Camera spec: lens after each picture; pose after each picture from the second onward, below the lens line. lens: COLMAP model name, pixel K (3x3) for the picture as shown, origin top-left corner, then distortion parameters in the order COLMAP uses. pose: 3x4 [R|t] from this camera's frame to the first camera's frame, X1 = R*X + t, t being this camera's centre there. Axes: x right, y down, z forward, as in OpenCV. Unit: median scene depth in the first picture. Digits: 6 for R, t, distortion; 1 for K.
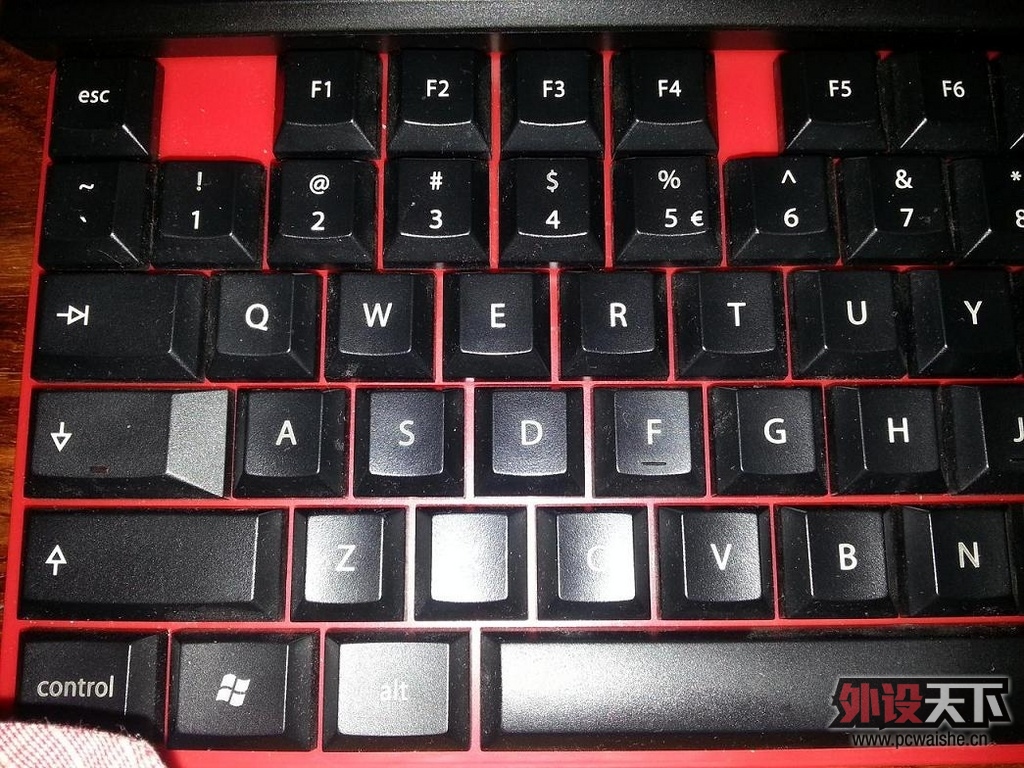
lens RADIAL K [[408.4, 0, 512.2], [0, 408.4, 375.9], [0, 0, 1]] dist [0.014550, -0.012223]
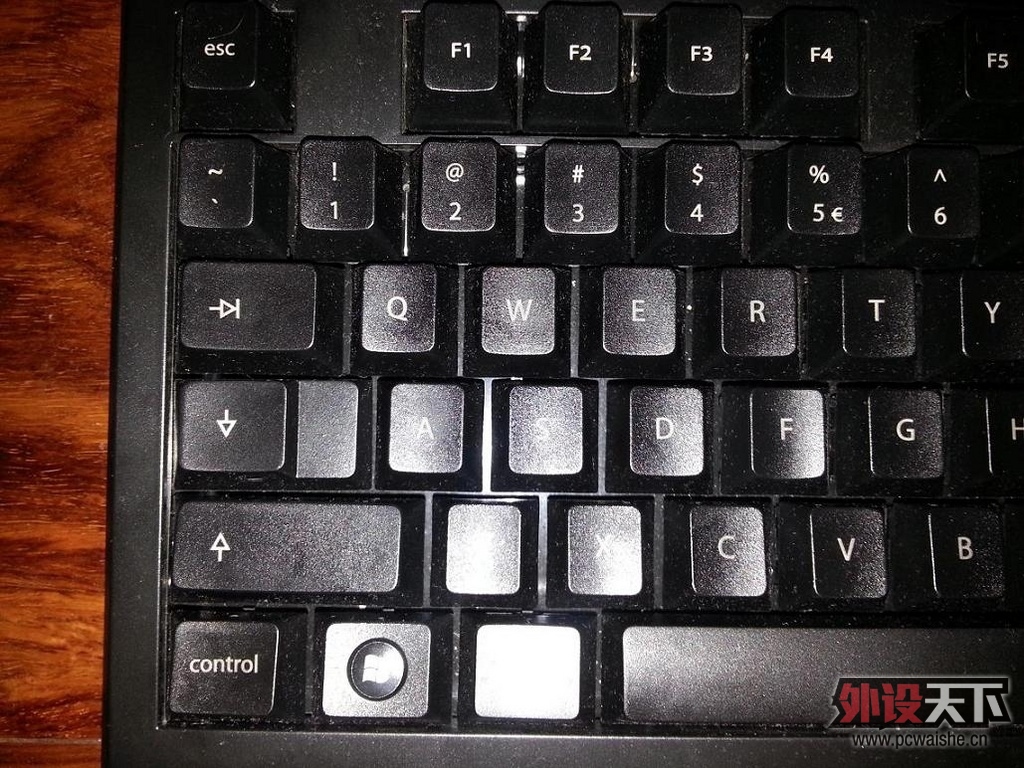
lens RADIAL K [[418.0, 0, 512.0], [0, 418.0, 384.0], [0, 0, 1]] dist [-0.017614, -0.000264]
pose [[0.999748, 0.015540, -0.016183, -0.319408], [-0.014987, 0.999318, 0.033754, 0.002907], [0.016697, -0.033503, 0.999299, -0.020947]]
